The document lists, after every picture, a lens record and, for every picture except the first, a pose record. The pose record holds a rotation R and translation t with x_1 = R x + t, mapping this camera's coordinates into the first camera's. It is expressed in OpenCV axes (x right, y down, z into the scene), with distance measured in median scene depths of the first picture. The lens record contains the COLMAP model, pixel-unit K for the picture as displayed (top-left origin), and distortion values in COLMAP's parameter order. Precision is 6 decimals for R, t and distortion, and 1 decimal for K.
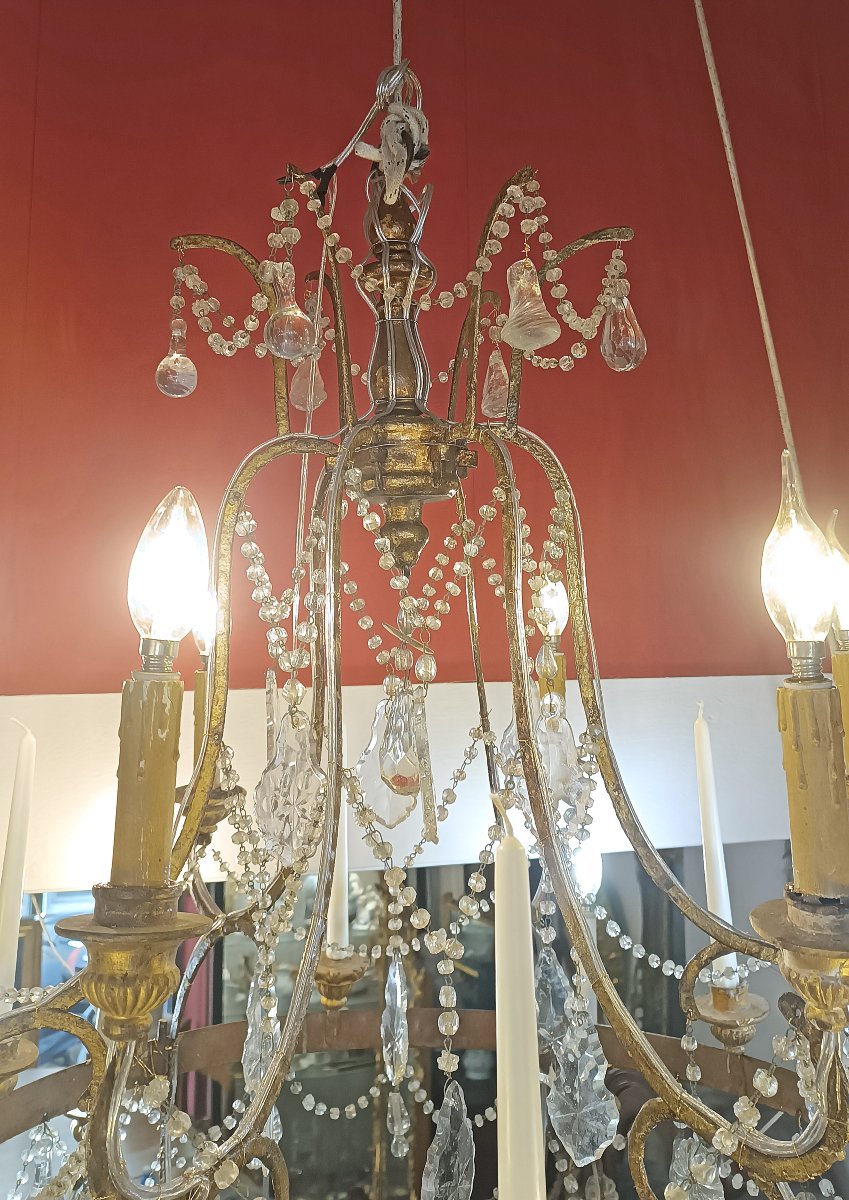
lens RADIAL K [[945.3, 0, 400.3], [0, 945.3, 565.0], [0, 0, 1]] dist [0.013581, -0.030625]
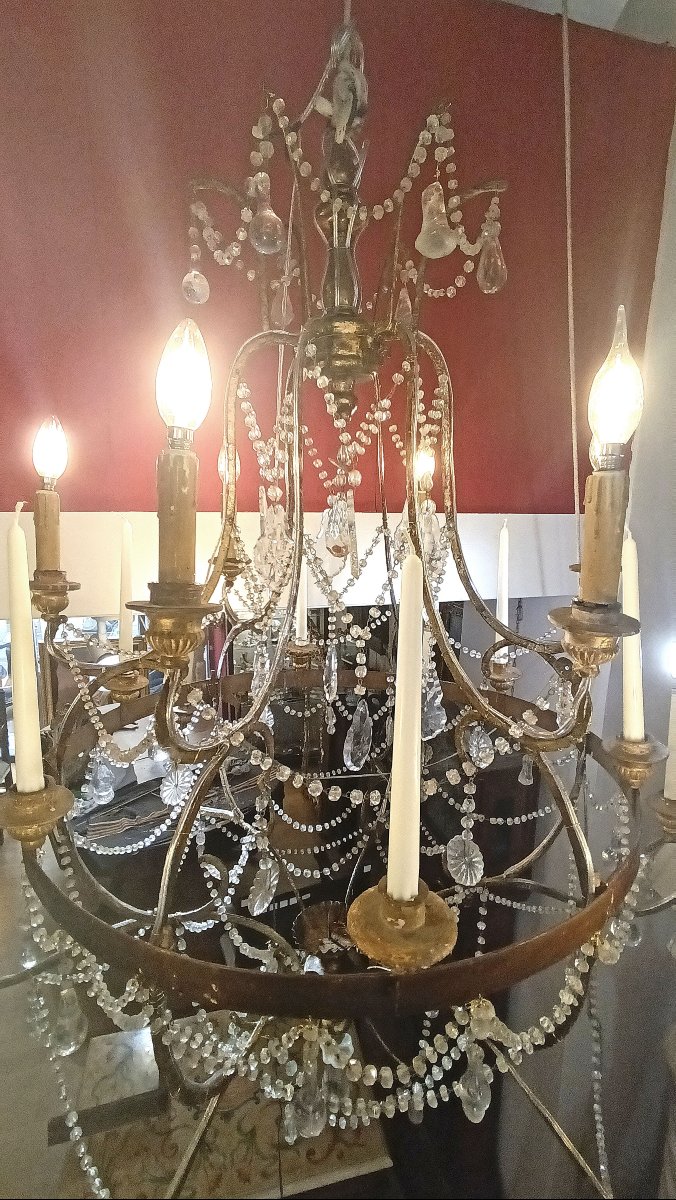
lens RADIAL K [[885.2, 0, 337.4], [0, 885.2, 598.1], [0, 0, 1]] dist [-0.005980, 0.000435]
pose [[0.999550, 0.026528, -0.014013, 0.024088], [-0.018723, 0.916520, 0.399551, -0.313887], [0.023442, -0.399109, 0.916604, -0.489985]]
